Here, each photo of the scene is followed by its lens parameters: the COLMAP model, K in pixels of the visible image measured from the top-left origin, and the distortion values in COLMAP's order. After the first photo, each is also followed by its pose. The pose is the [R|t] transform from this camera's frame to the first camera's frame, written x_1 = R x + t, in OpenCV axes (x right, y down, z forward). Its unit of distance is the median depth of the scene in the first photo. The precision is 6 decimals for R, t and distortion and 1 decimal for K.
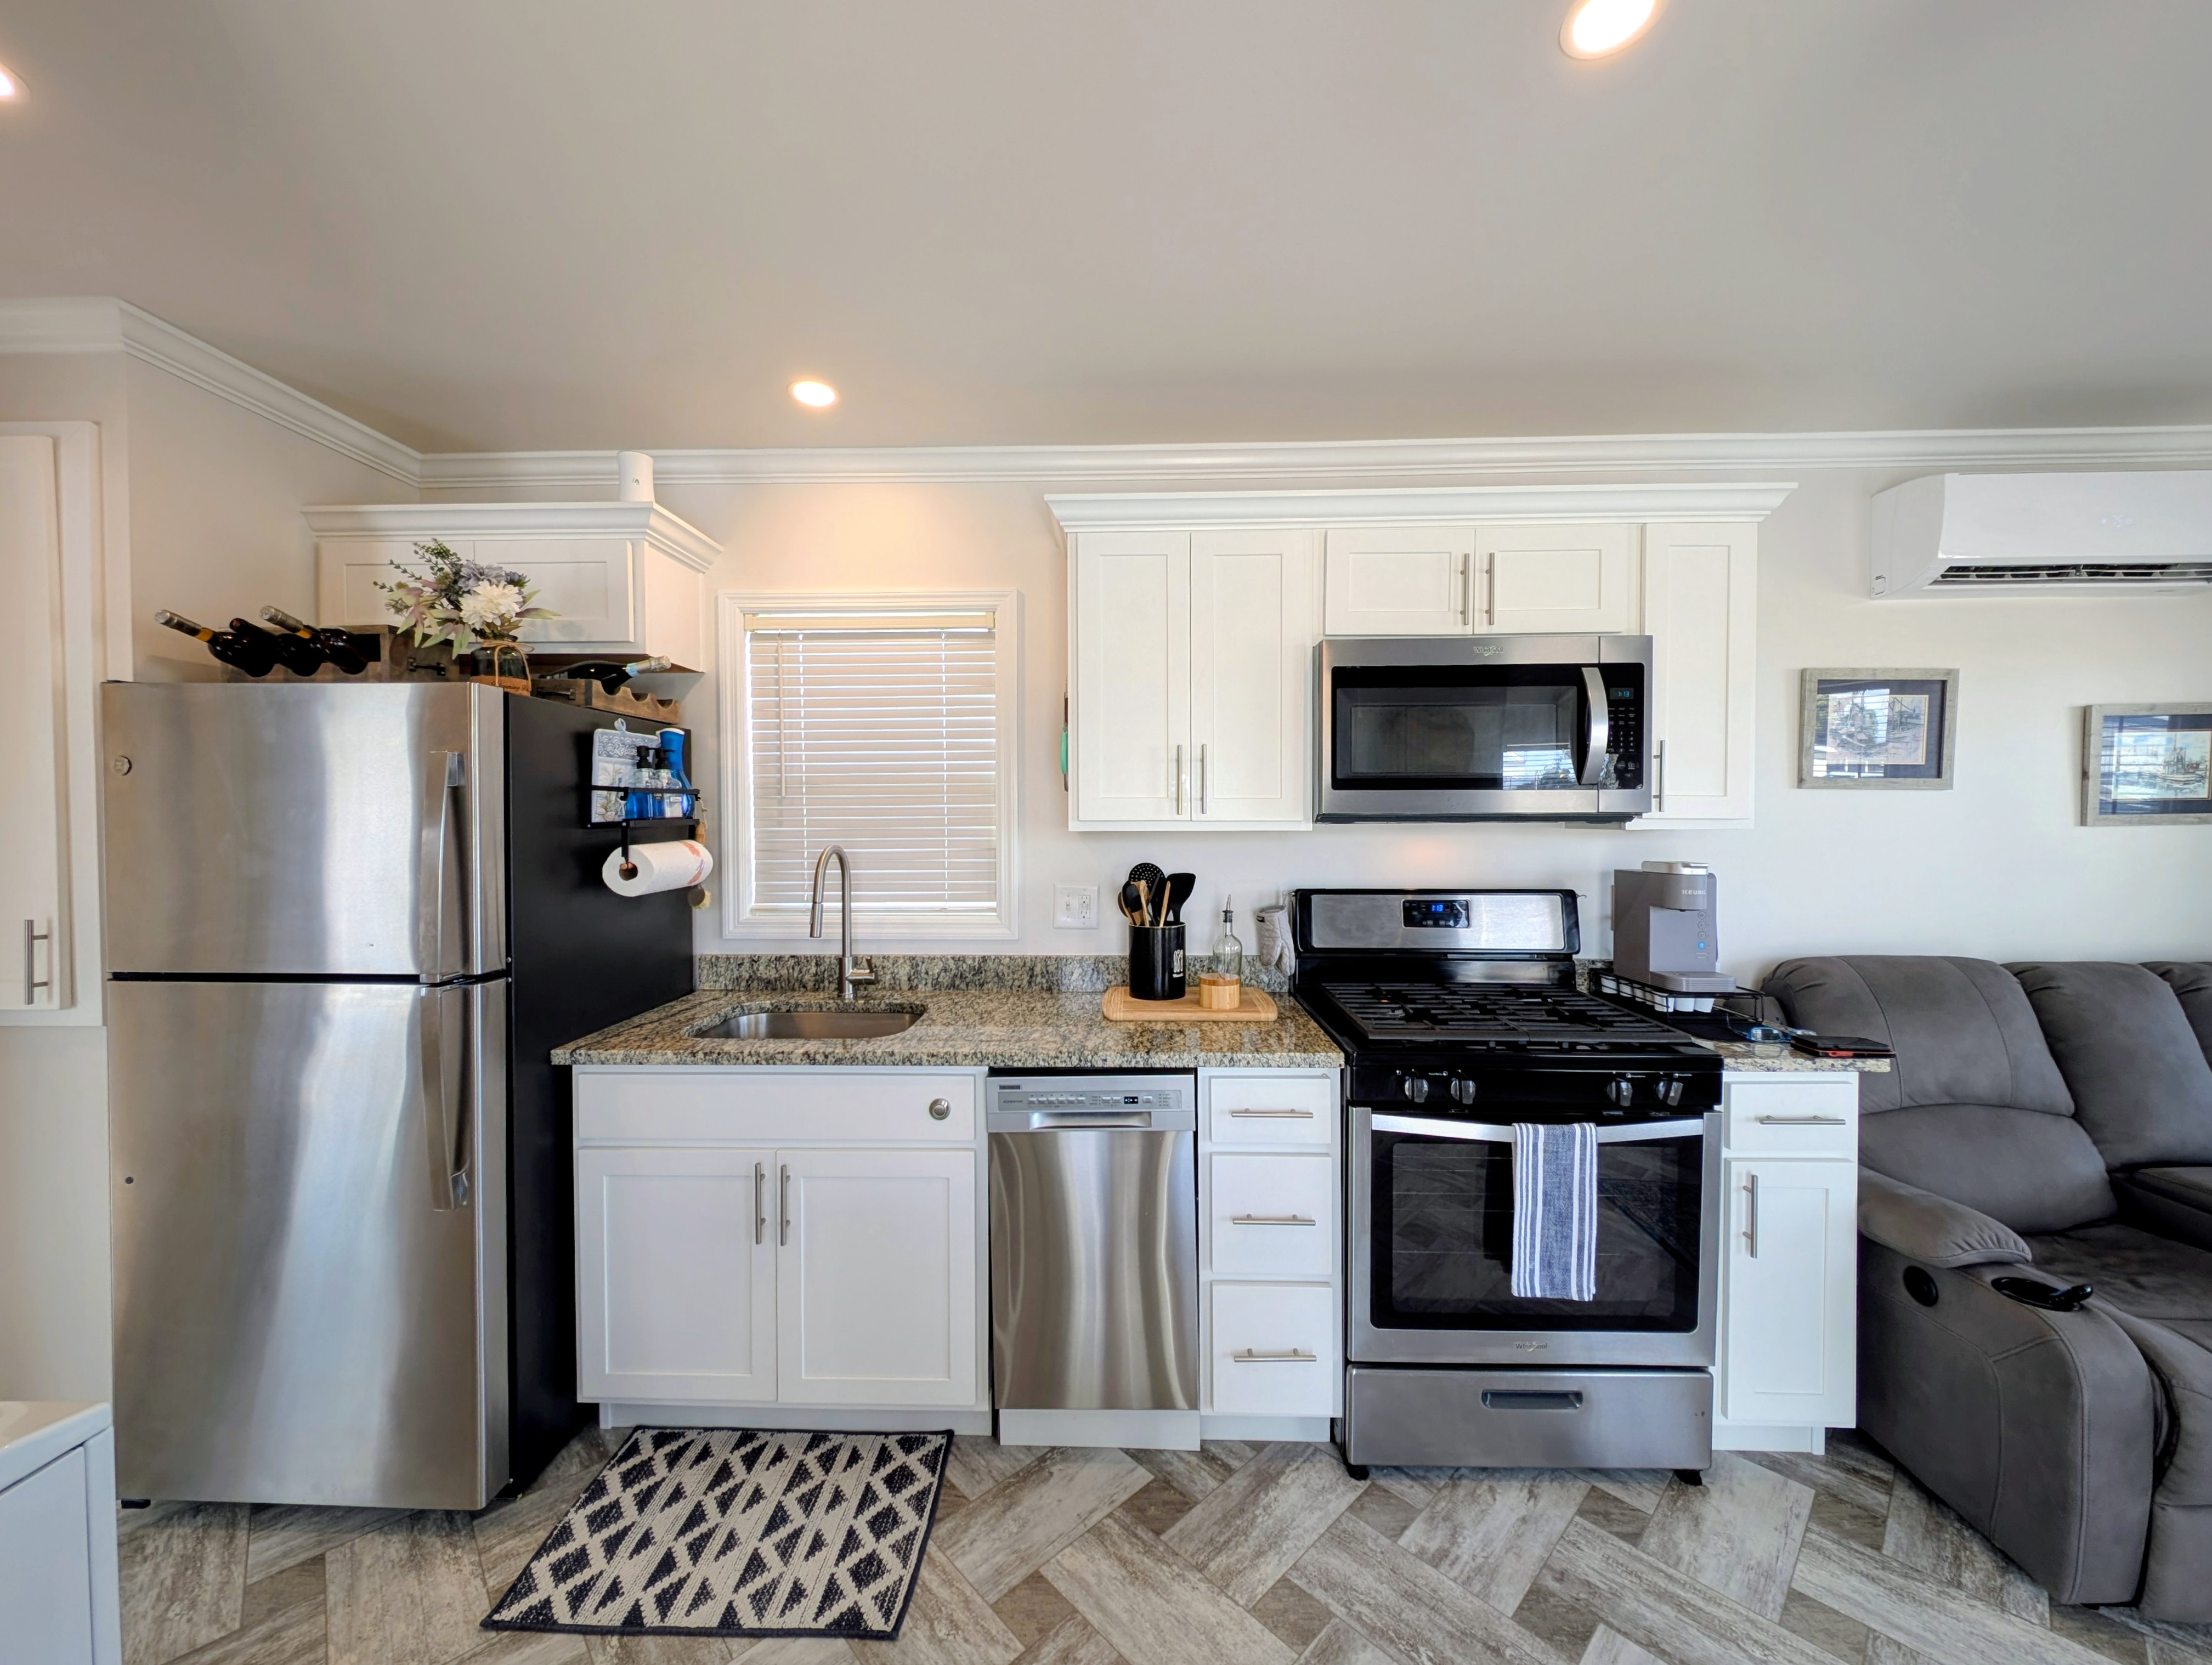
lens RADIAL K [[848.1, 0, 1101.8], [0, 848.1, 830.6], [0, 0, 1]] dist [0.009509, -0.005383]
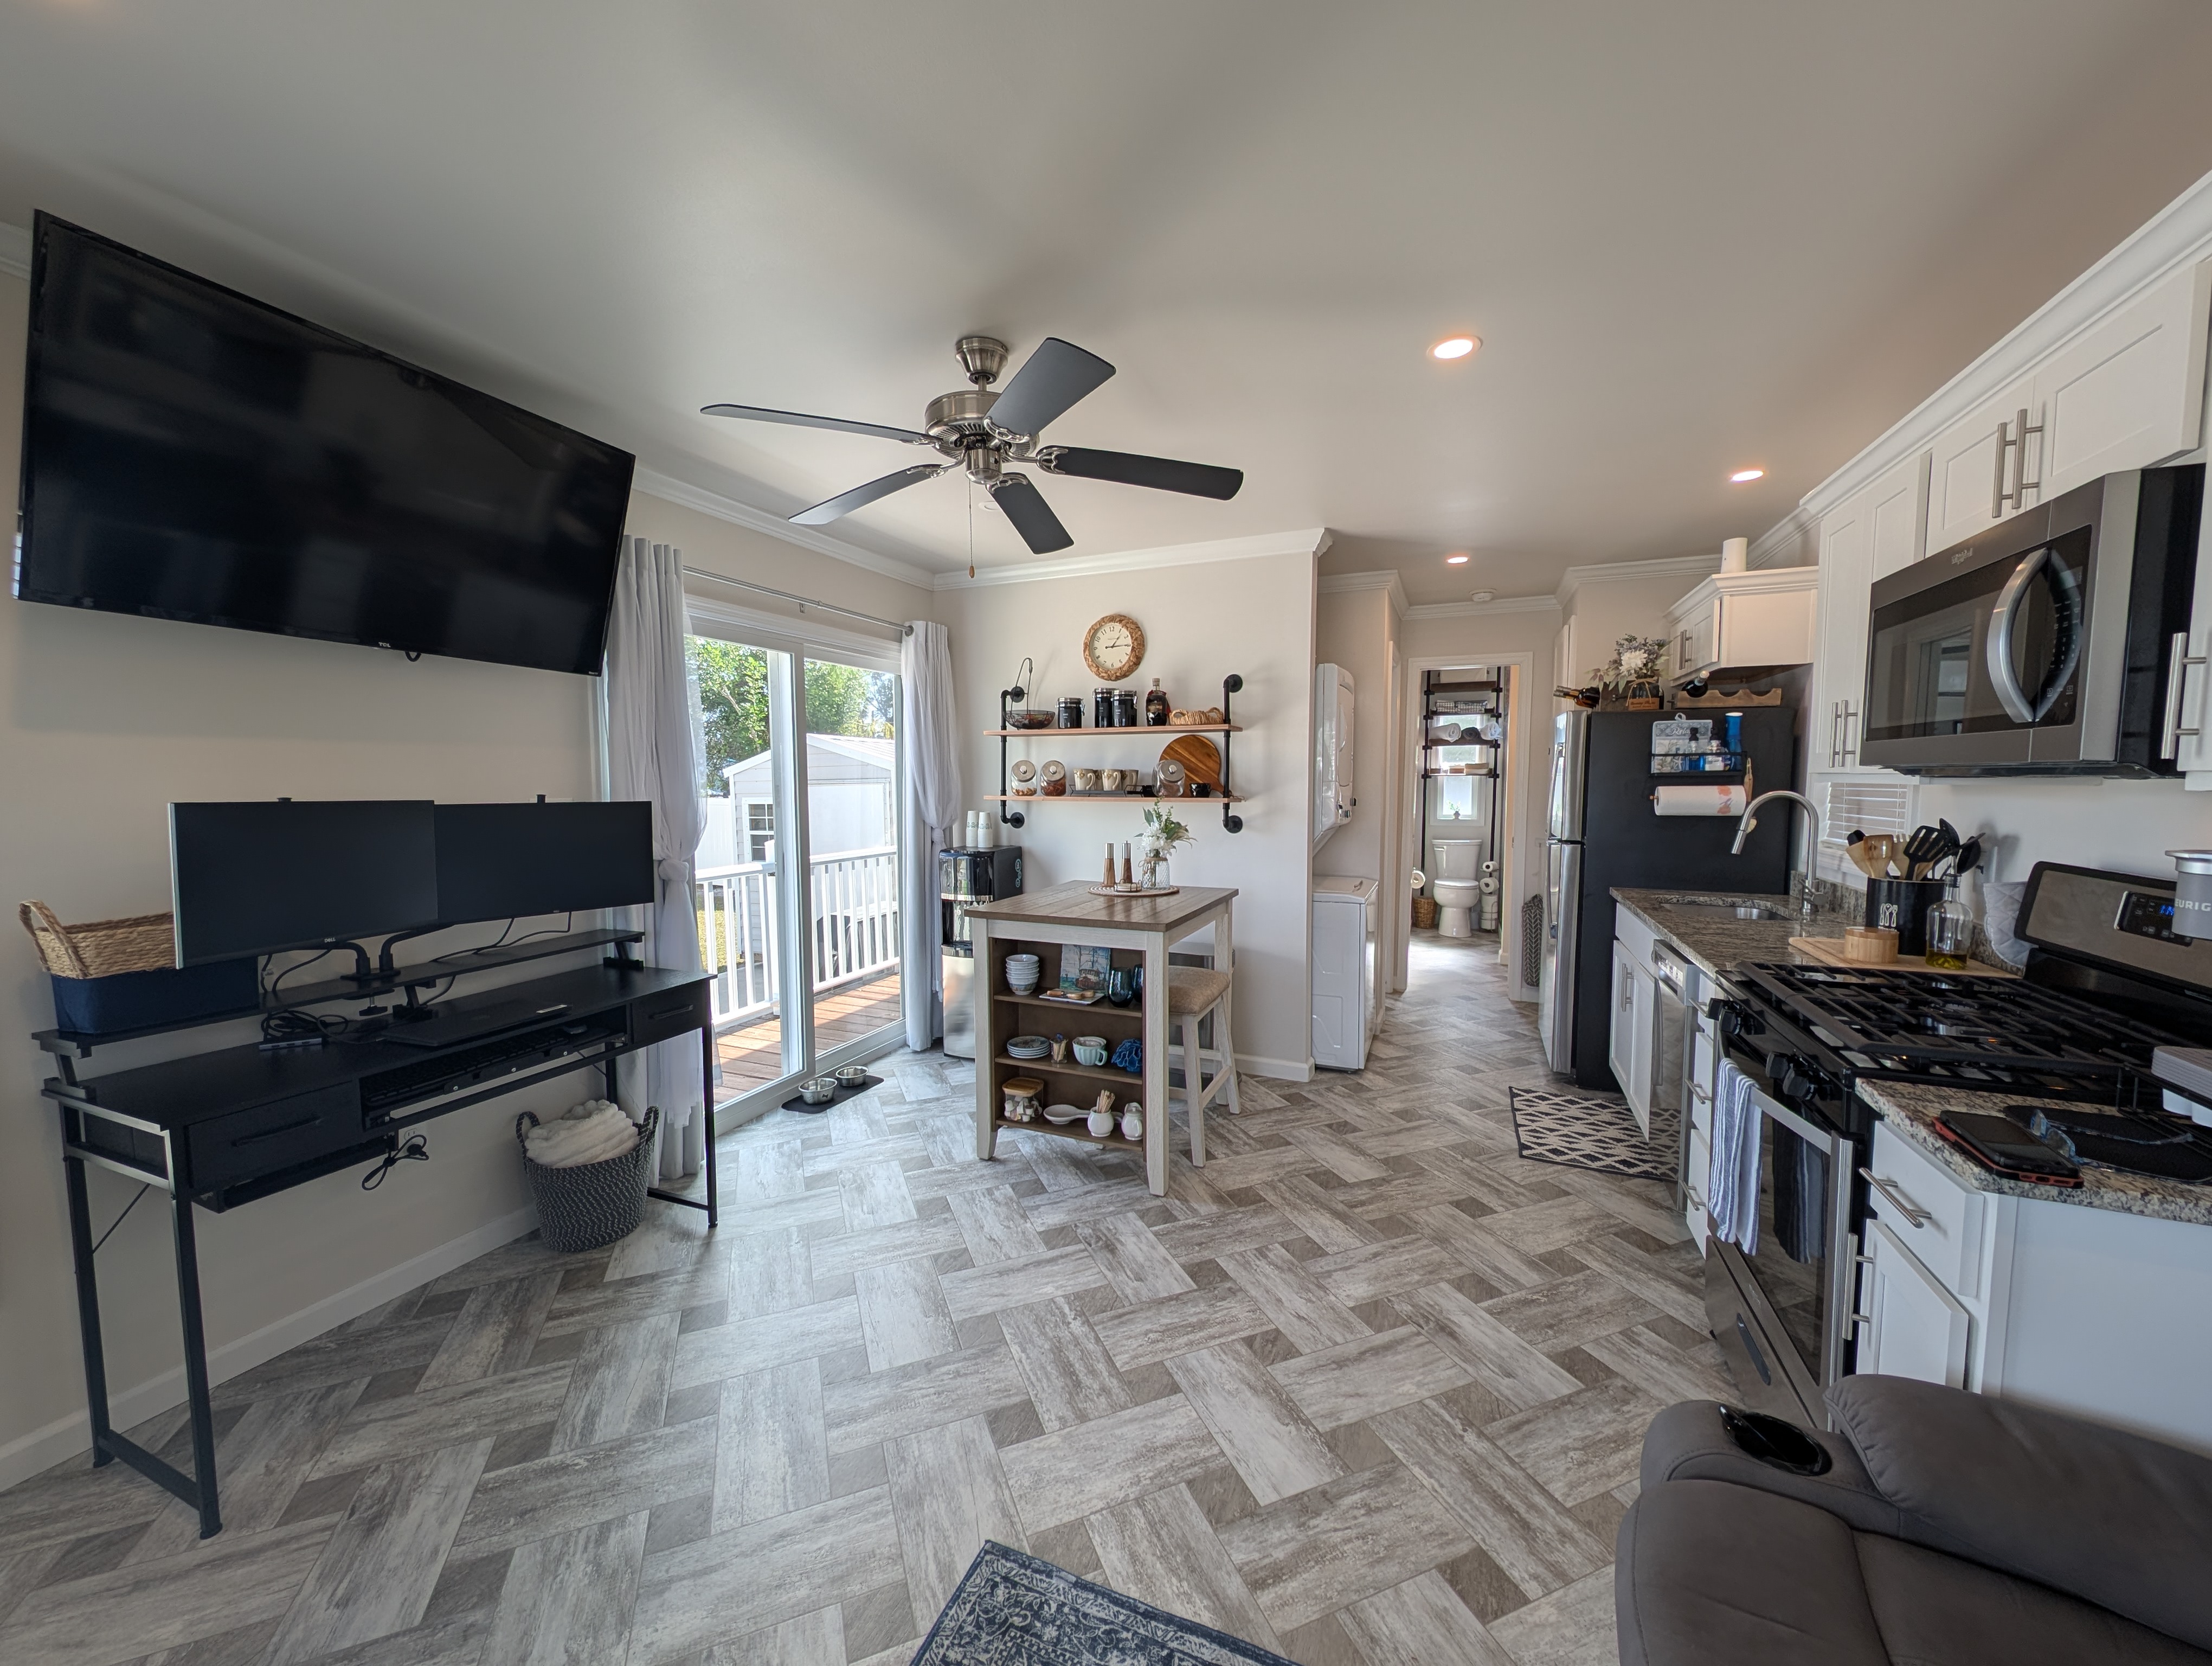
lens RADIAL K [[834.4, 0, 1099.4], [0, 834.4, 835.6], [0, 0, 1]] dist [0.019600, -0.010140]
pose [[-0.367661, 0.071388, -0.927216, 1.618497], [-0.014454, 0.996490, 0.082453, -0.008699], [0.929848, 0.043717, -0.365338, 0.597411]]
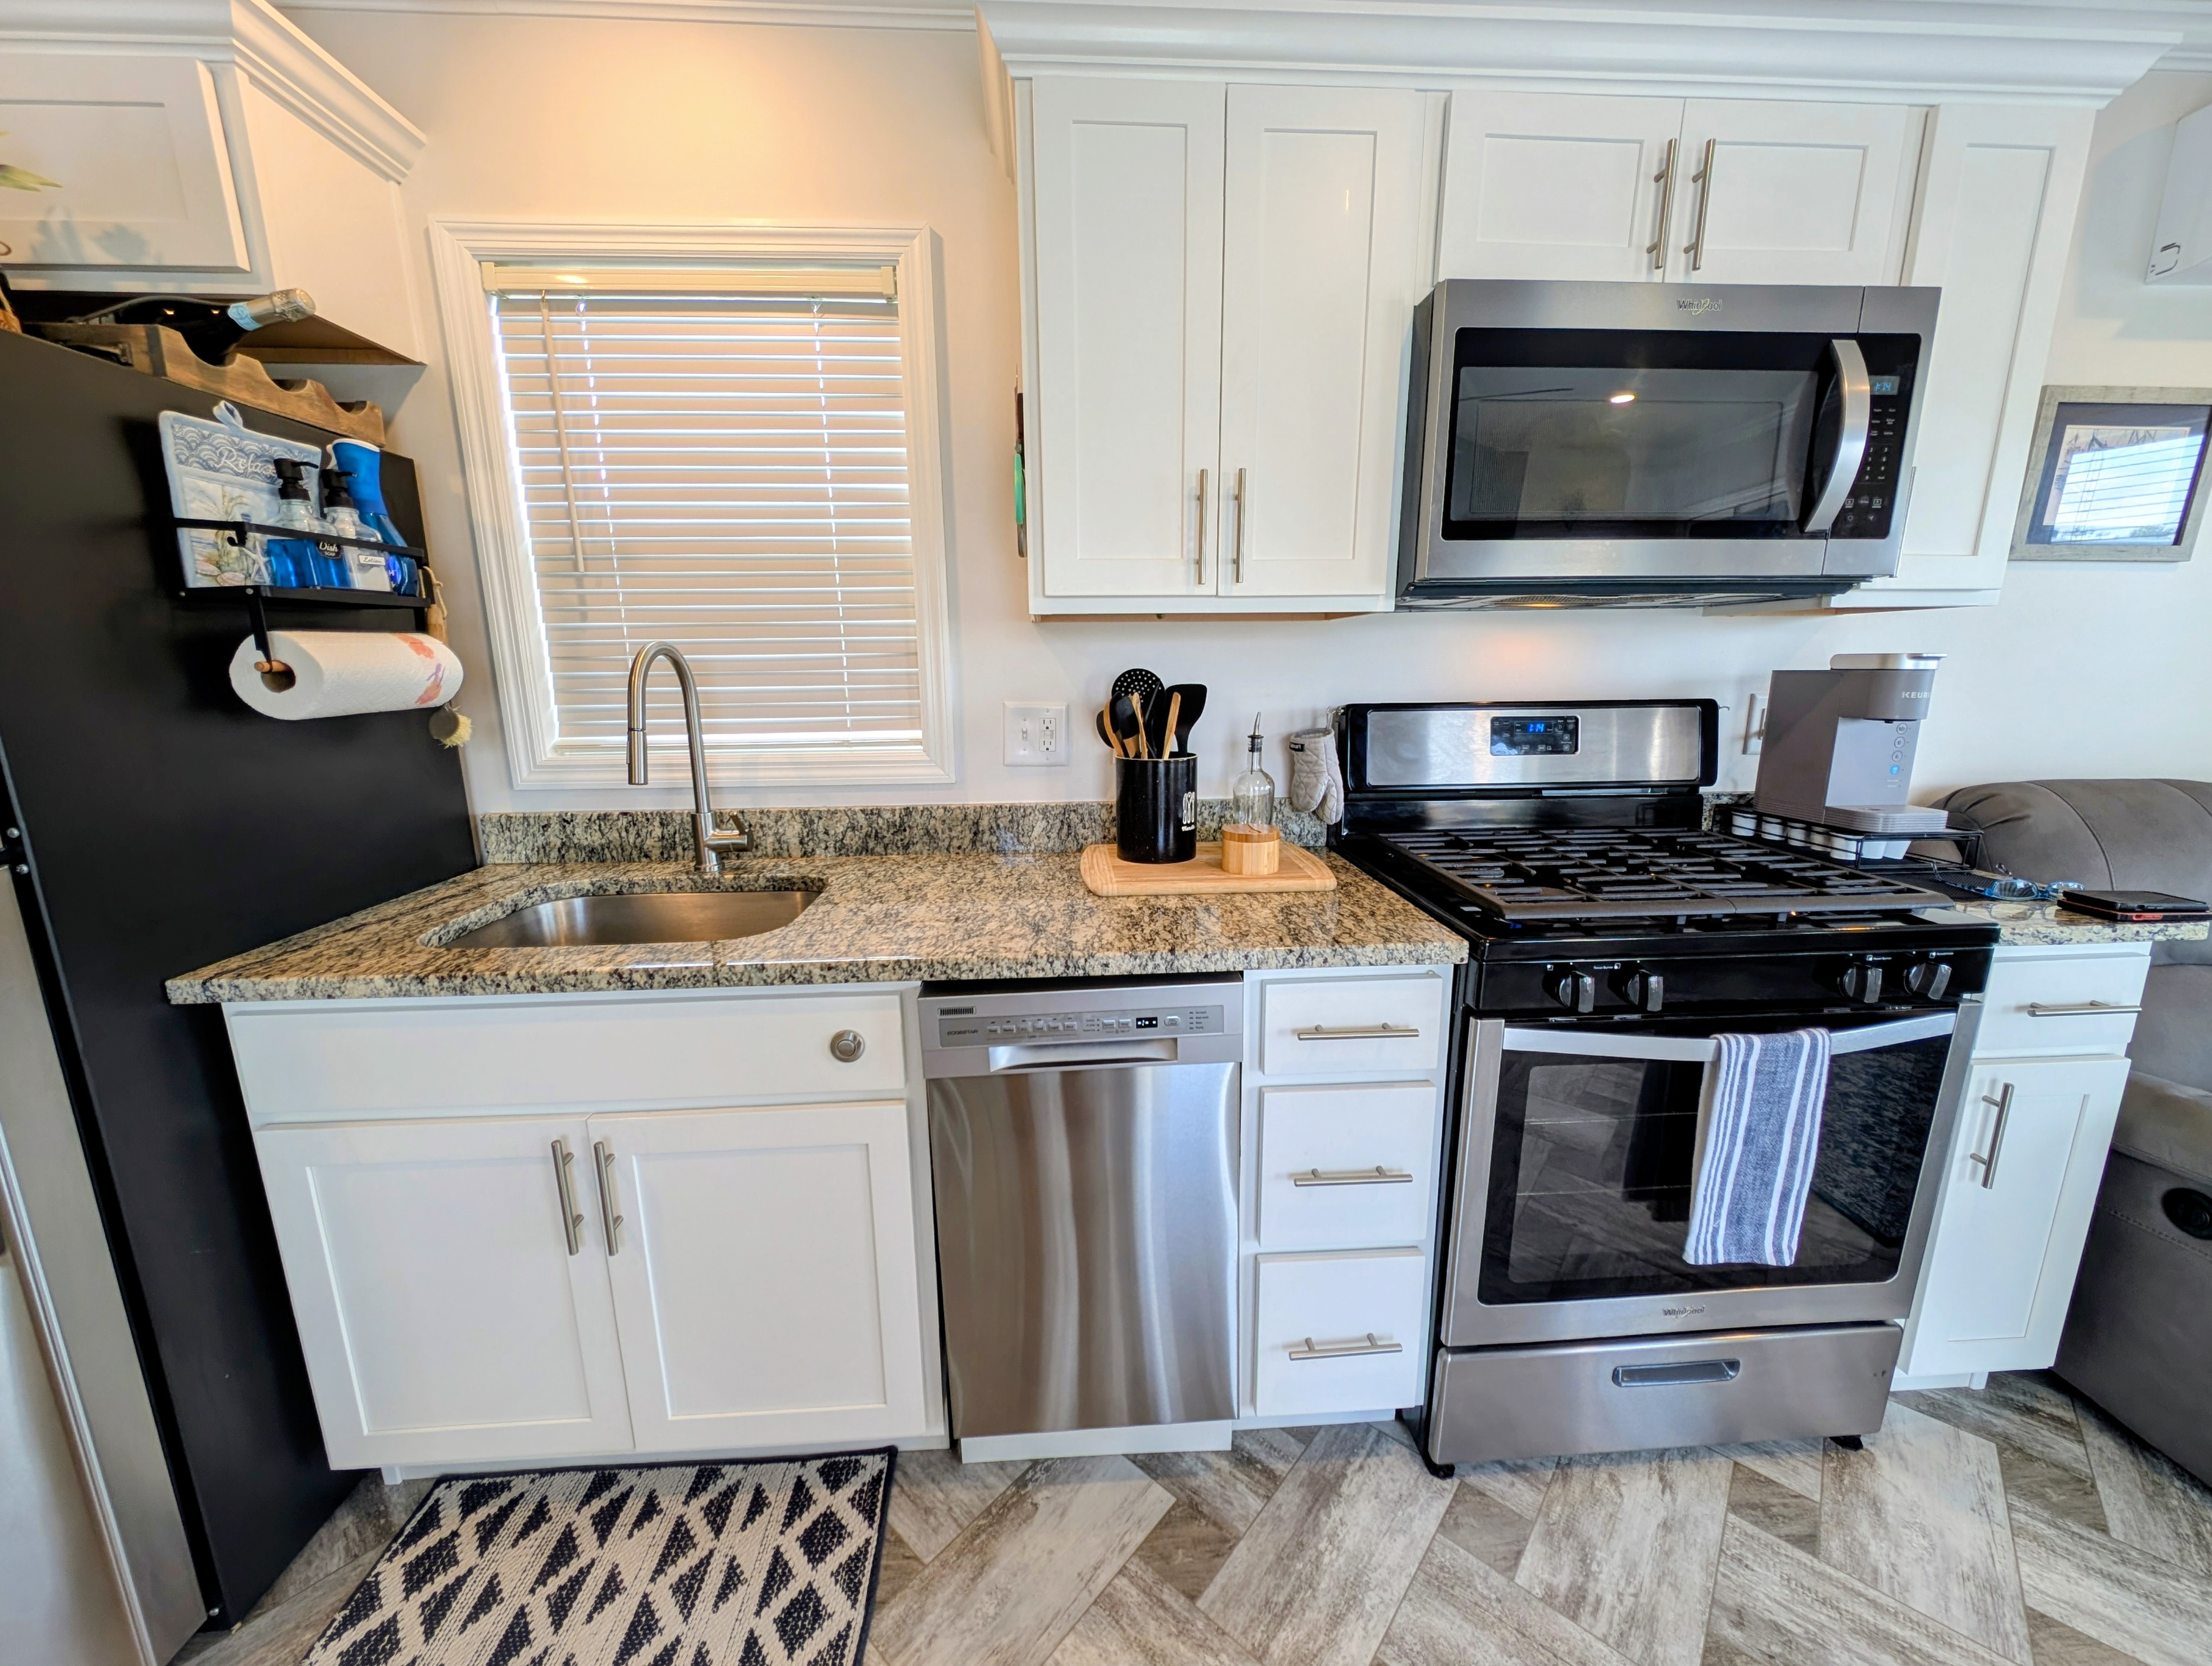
lens RADIAL K [[849.1, 0, 1106.0], [0, 849.1, 833.0], [0, 0, 1]] dist [-0.000163, -0.000324]
pose [[0.995903, -0.025027, 0.086891, -0.048073], [0.008850, 0.983300, 0.181777, 0.056365], [-0.089990, -0.180263, 0.979493, 0.385279]]
